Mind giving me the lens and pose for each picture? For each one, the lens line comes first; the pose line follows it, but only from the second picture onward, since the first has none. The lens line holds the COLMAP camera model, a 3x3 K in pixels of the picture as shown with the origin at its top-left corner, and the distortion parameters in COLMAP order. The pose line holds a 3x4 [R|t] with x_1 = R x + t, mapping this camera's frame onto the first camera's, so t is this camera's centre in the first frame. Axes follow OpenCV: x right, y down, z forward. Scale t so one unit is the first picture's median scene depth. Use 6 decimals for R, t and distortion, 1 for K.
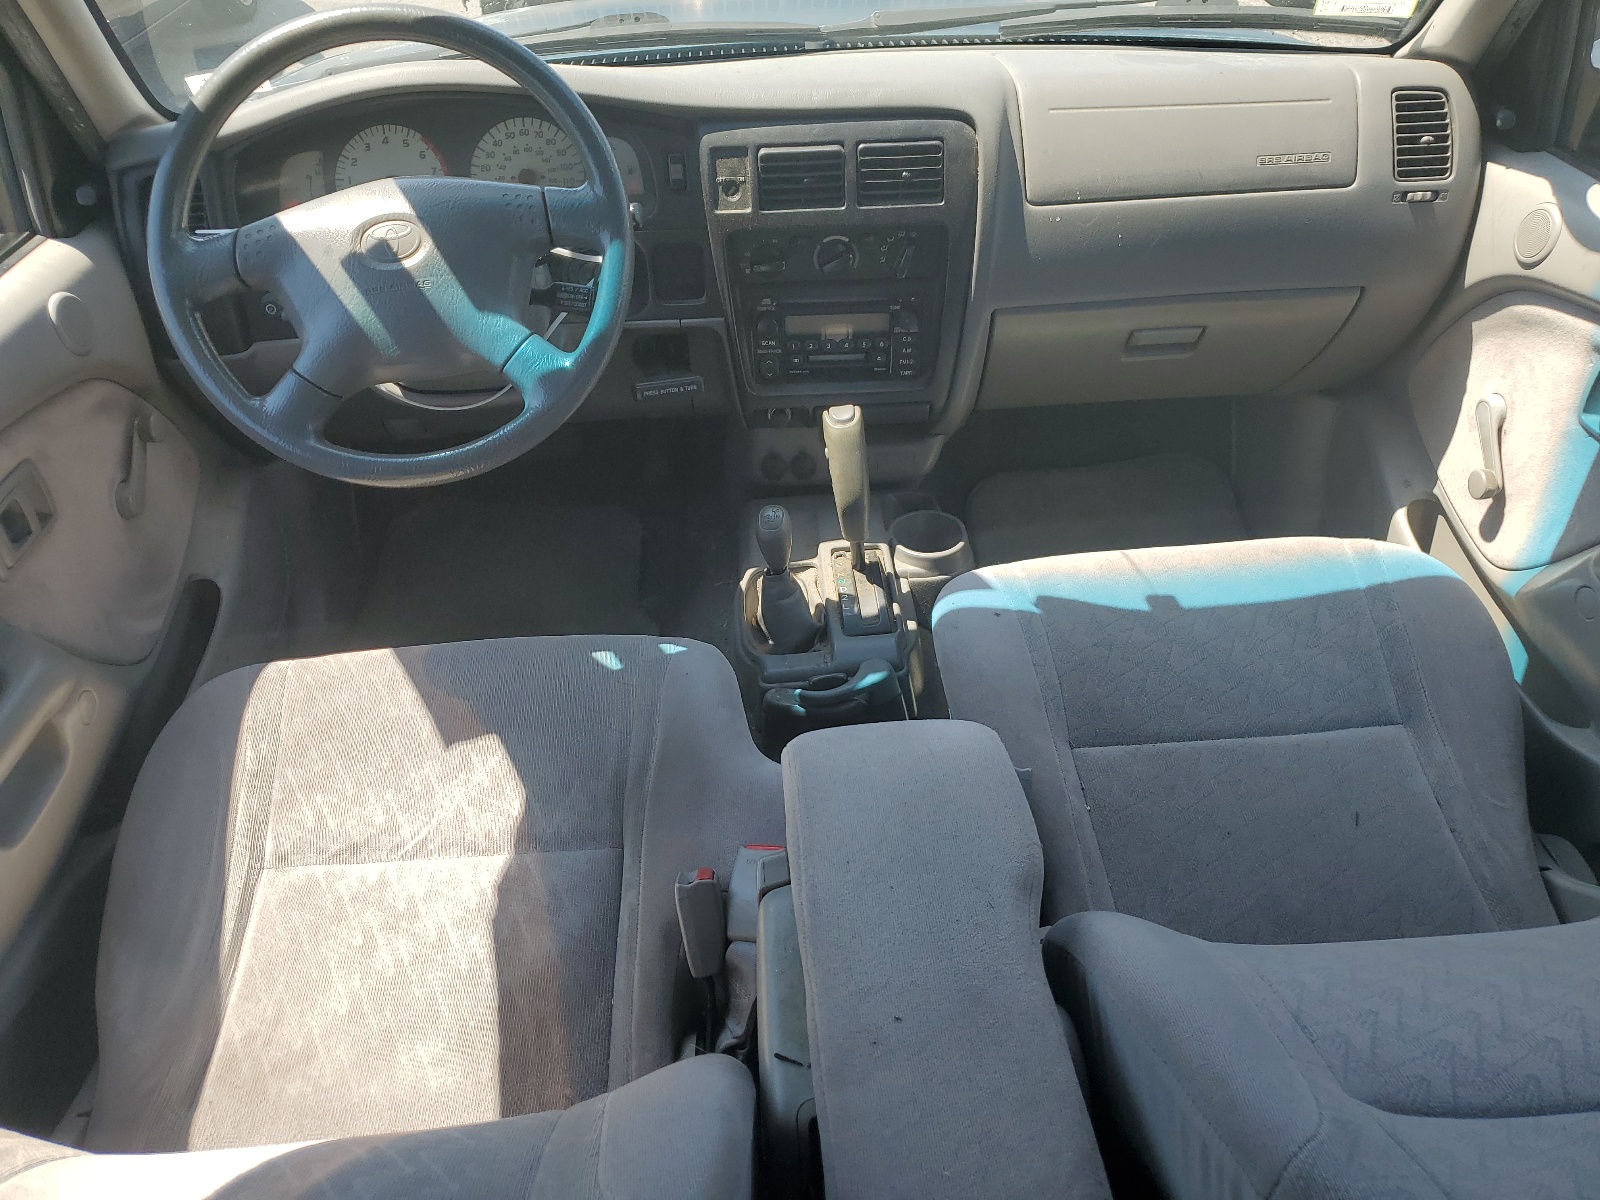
lens RADIAL K [[1211.5, 0, 800.7], [0, 1211.5, 600.1], [0, 0, 1]] dist [-0.001246, -0.000458]
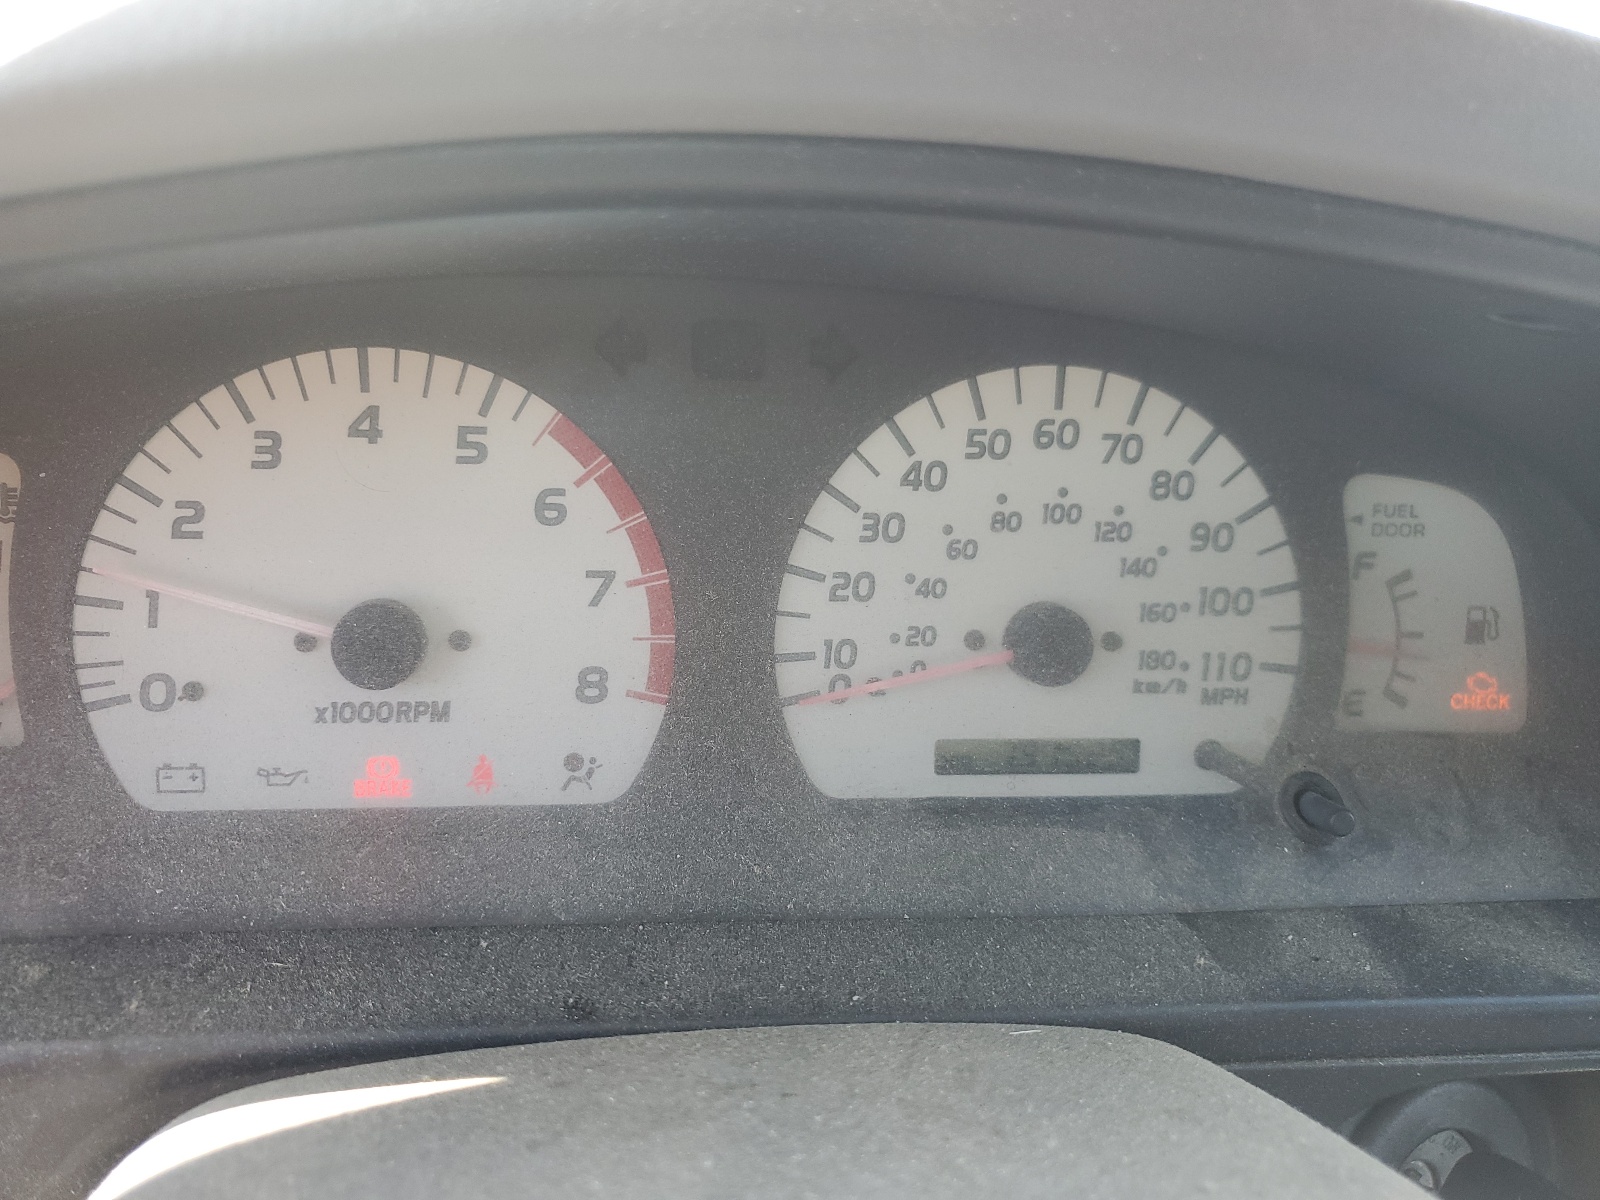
lens RADIAL K [[1211.5, 0, 800.0], [0, 1211.5, 599.3], [0, 0, 1]] dist [-0.001246, -0.000458]
pose [[0.959764, 0.049827, -0.276353, -0.212671], [-0.141409, 0.936001, -0.322345, -0.288179], [0.242605, 0.348454, 0.905385, 0.815560]]
